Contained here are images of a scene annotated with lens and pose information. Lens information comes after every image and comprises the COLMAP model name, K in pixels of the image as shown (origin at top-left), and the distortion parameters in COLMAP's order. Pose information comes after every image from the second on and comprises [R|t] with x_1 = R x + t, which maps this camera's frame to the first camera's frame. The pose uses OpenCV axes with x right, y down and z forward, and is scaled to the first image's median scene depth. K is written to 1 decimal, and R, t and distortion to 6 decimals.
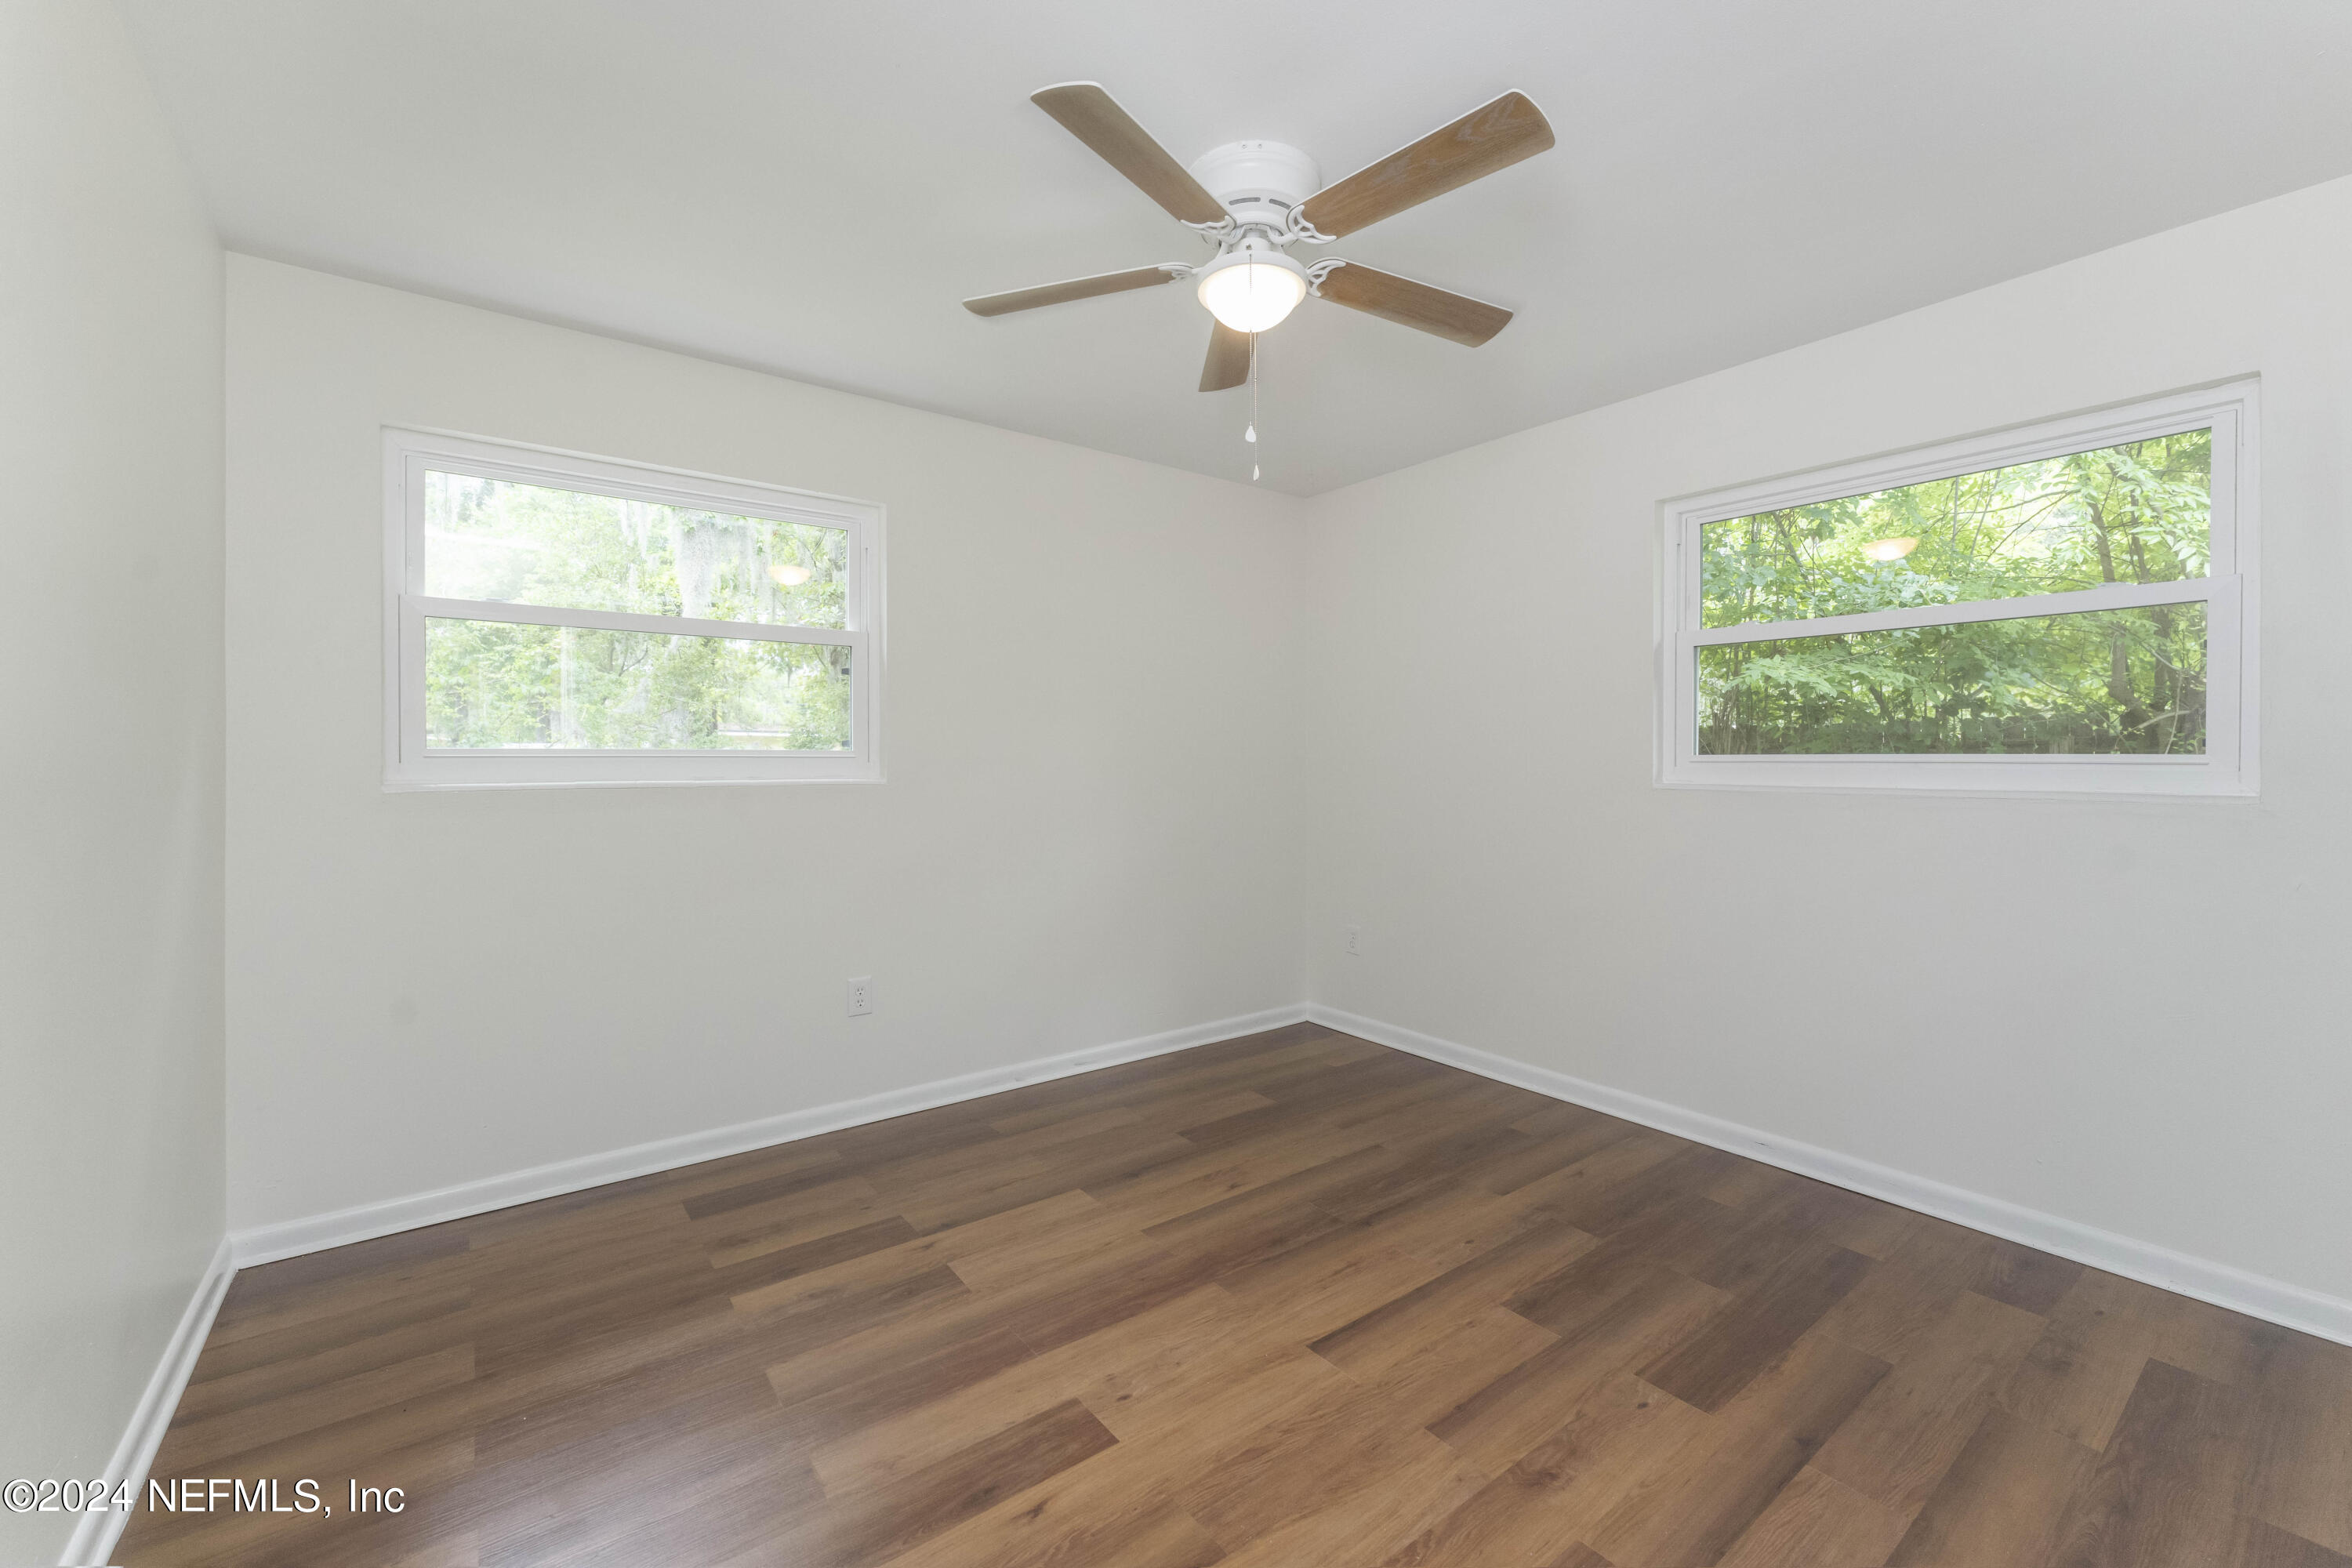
lens RADIAL K [[954.1, 0, 1176.0], [0, 954.1, 784.0], [0, 0, 1]] dist [-0.000576, -0.000047]
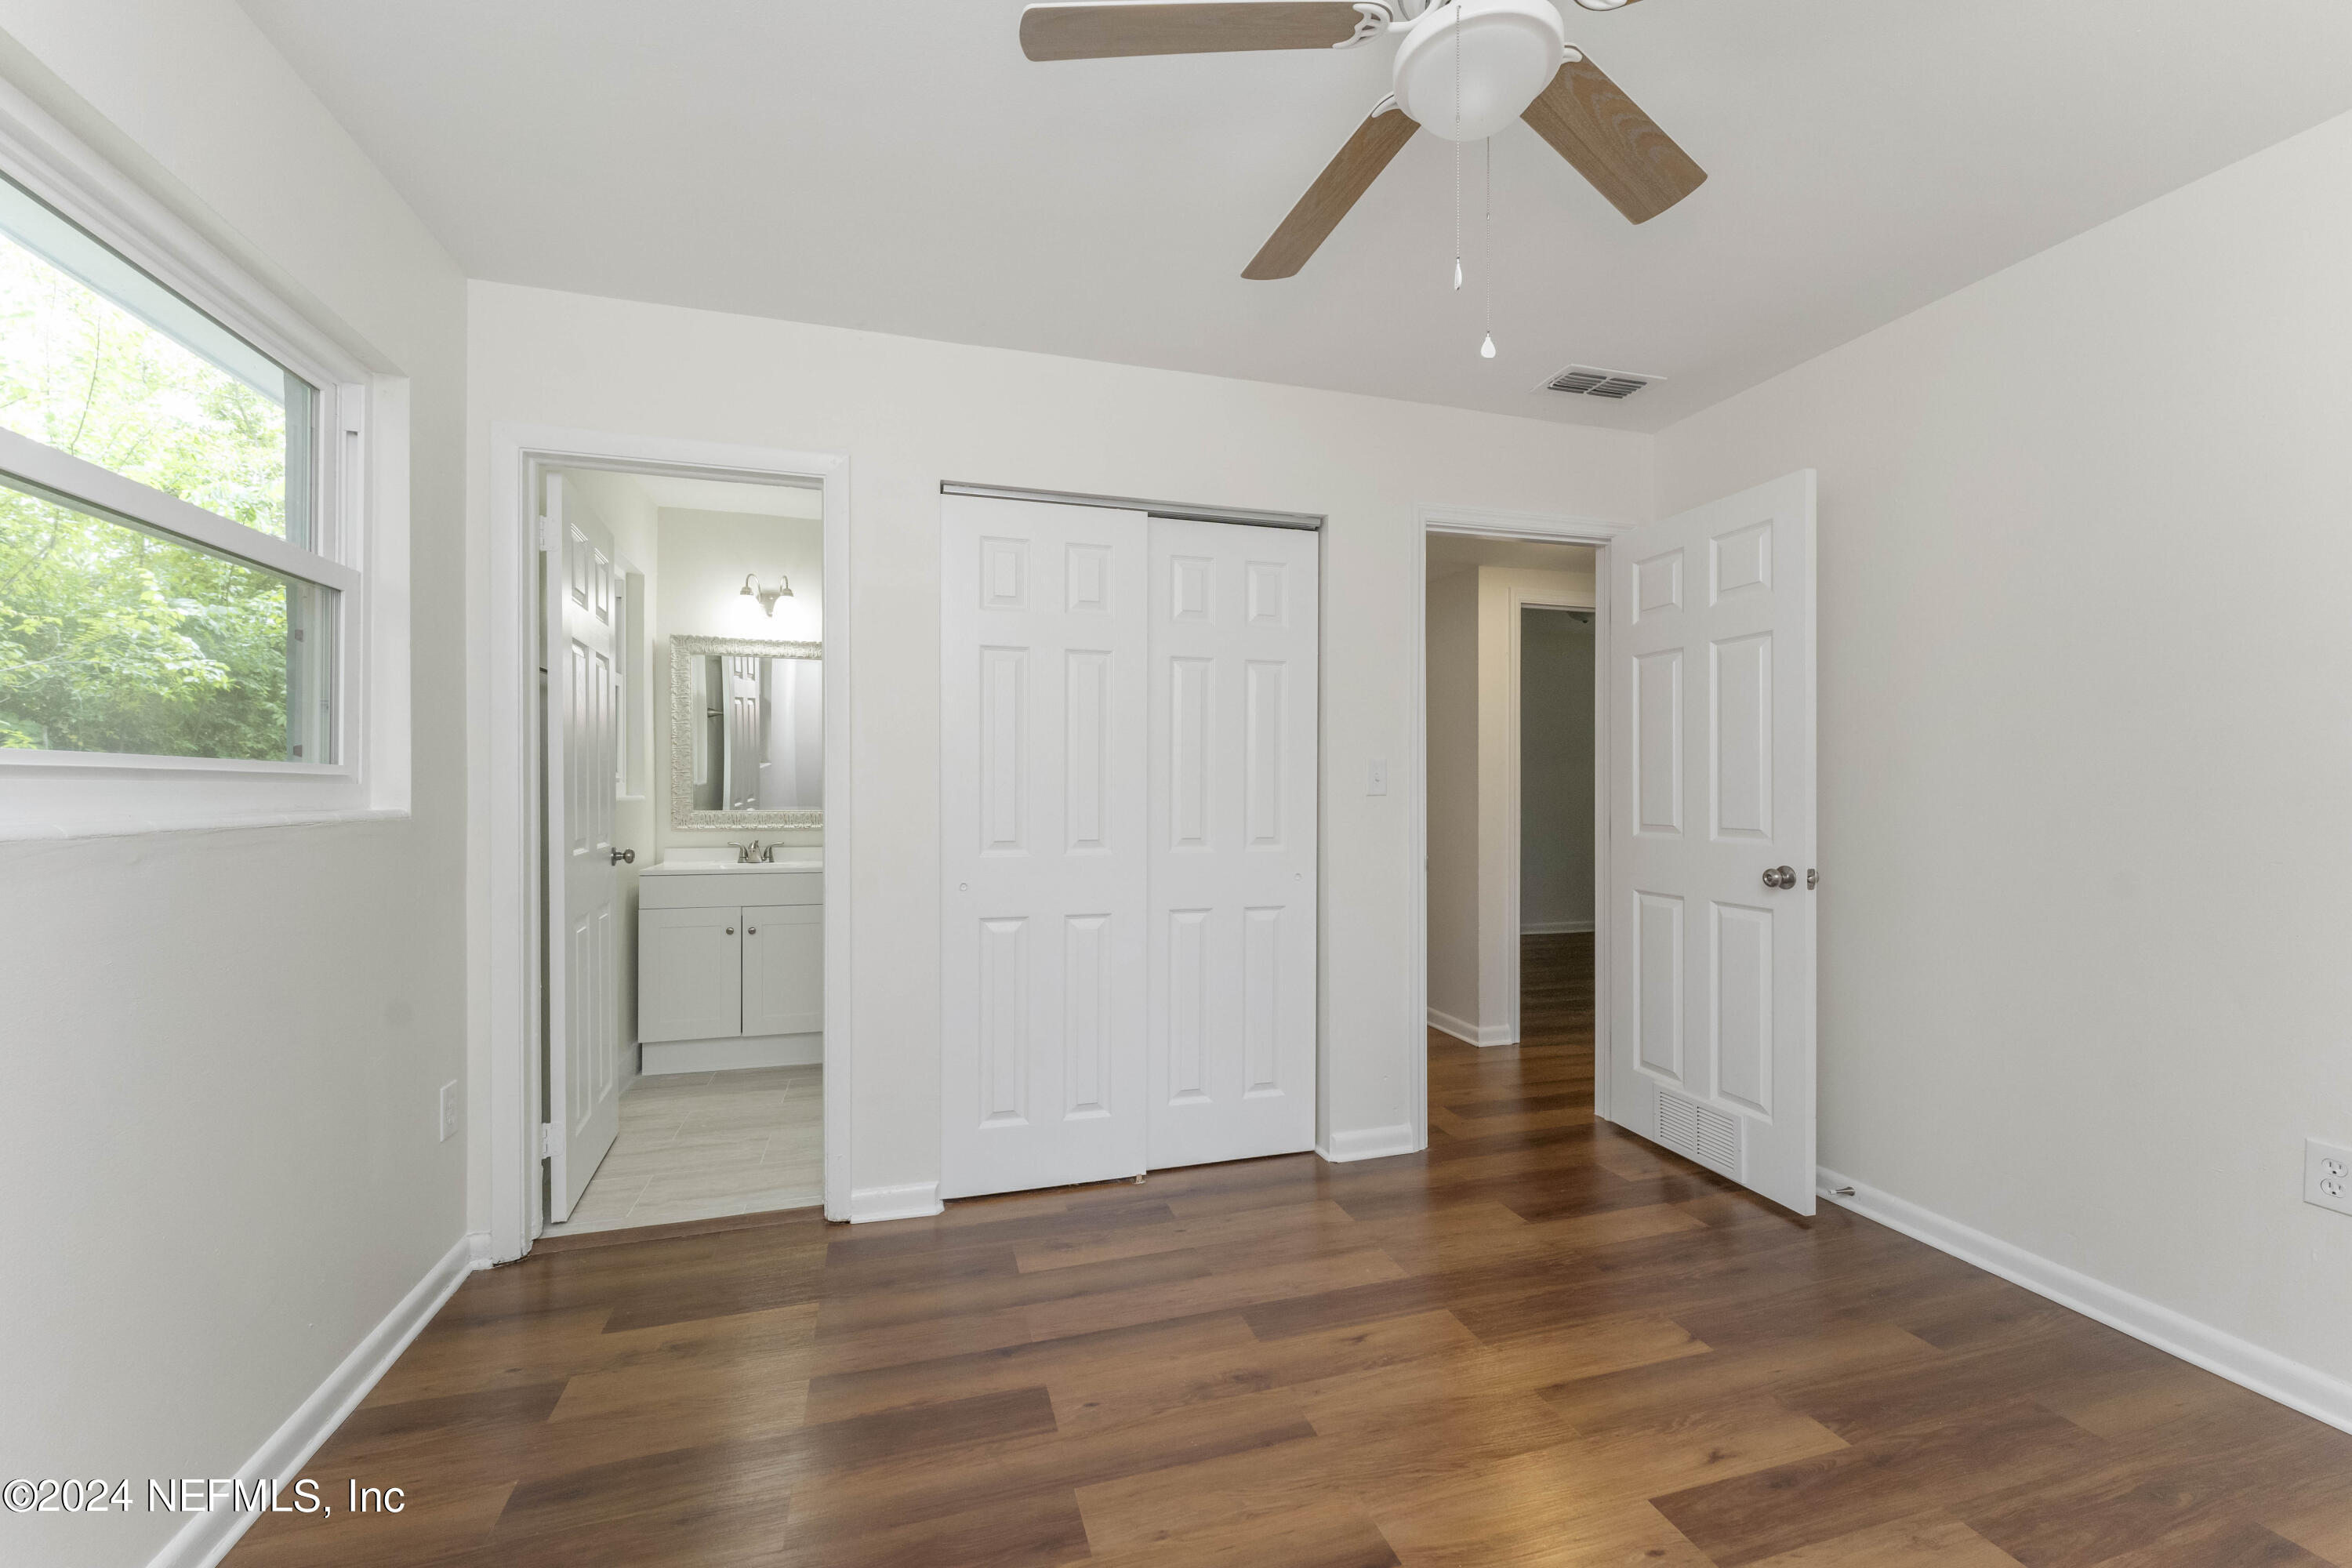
lens RADIAL K [[954.1, 0, 1176.0], [0, 954.1, 784.0], [0, 0, 1]] dist [-0.000576, -0.000047]
pose [[-0.938226, -0.004205, 0.345997, 0.053449], [0.003840, 0.999738, 0.022564, -0.037884], [-0.346002, 0.022499, -0.937964, 1.968050]]
